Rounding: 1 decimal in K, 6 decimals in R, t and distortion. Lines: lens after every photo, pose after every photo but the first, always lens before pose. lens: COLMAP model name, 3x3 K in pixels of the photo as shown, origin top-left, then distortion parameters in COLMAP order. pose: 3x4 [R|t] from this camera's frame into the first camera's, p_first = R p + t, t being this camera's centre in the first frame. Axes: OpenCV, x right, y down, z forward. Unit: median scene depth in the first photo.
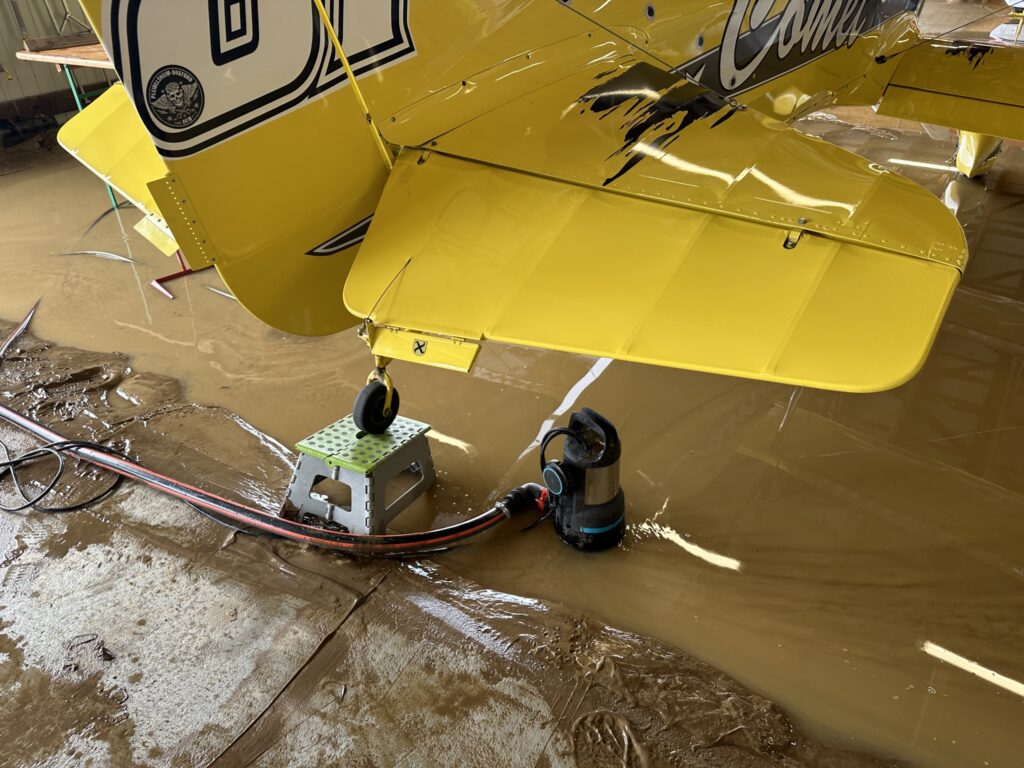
lens RADIAL K [[708.8, 0, 519.6], [0, 708.8, 390.9], [0, 0, 1]] dist [0.076228, -0.099079]
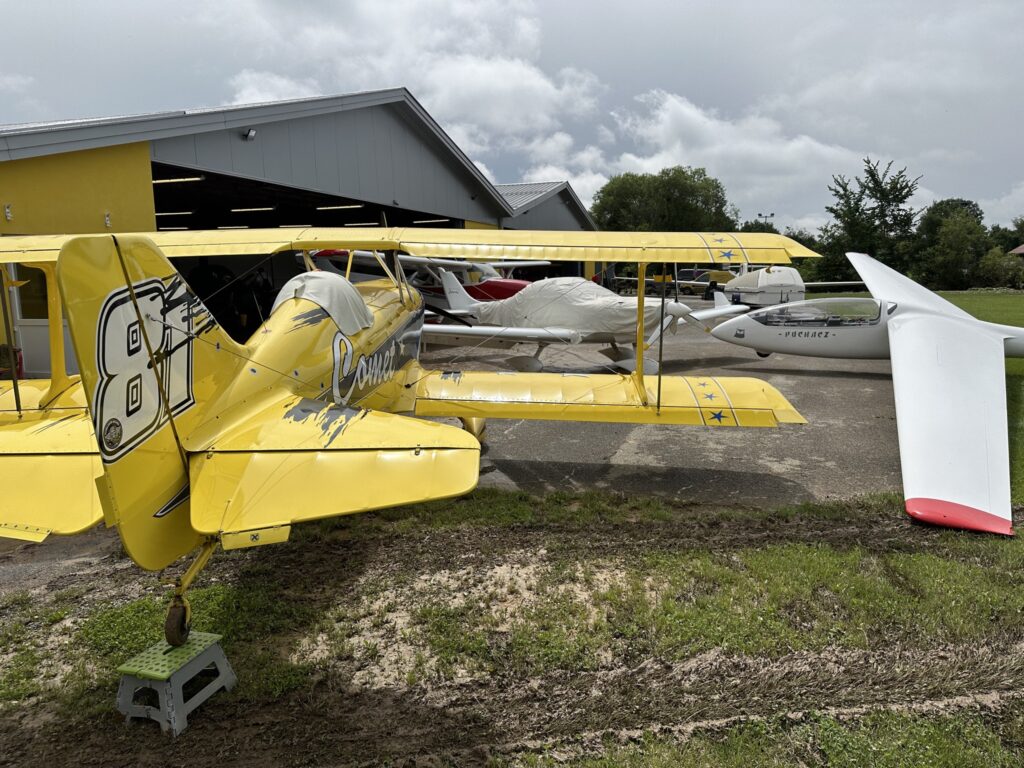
lens RADIAL K [[733.5, 0, 512.0], [0, 733.5, 384.0], [0, 0, 1]] dist [0.083612, -0.078729]
pose [[0.820541, -0.093765, 0.563845, -0.550009], [0.331759, 0.881415, -0.336220, 0.392670], [-0.465456, 0.462942, 0.754344, -0.837199]]
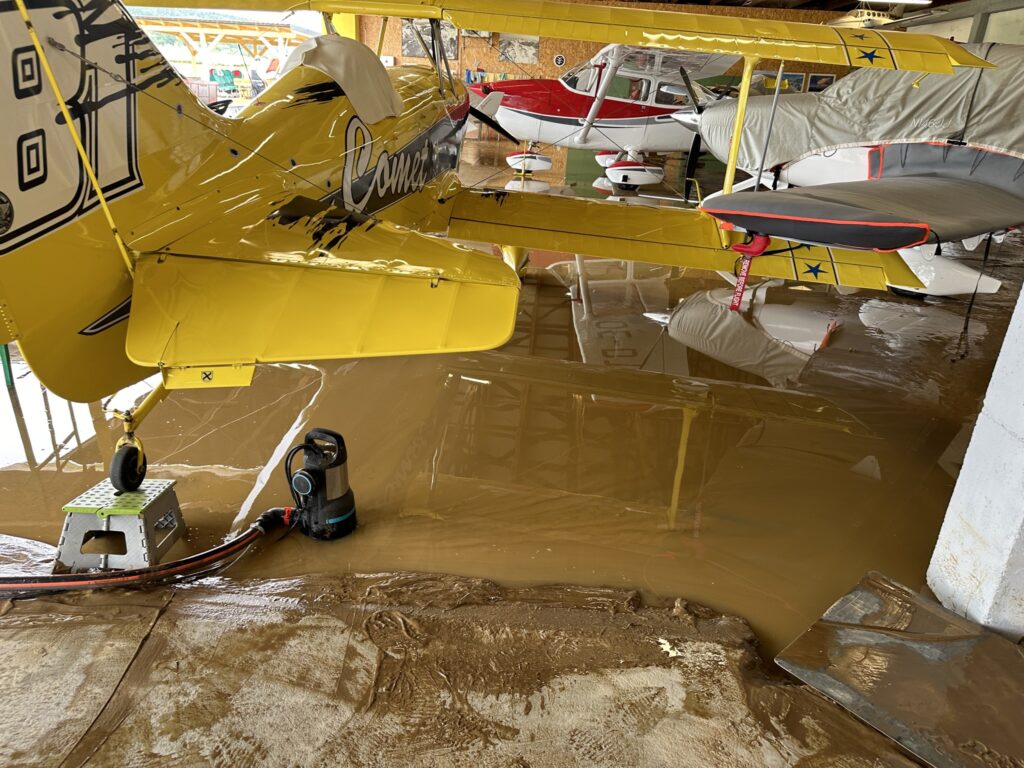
lens RADIAL K [[712.4, 0, 508.3], [0, 712.4, 394.8], [0, 0, 1]] dist [0.007803, -0.015851]
pose [[0.859796, -0.141461, 0.490653, -0.271121], [0.228389, 0.965930, -0.121729, 0.233311], [-0.456717, 0.216721, 0.862810, -0.397532]]
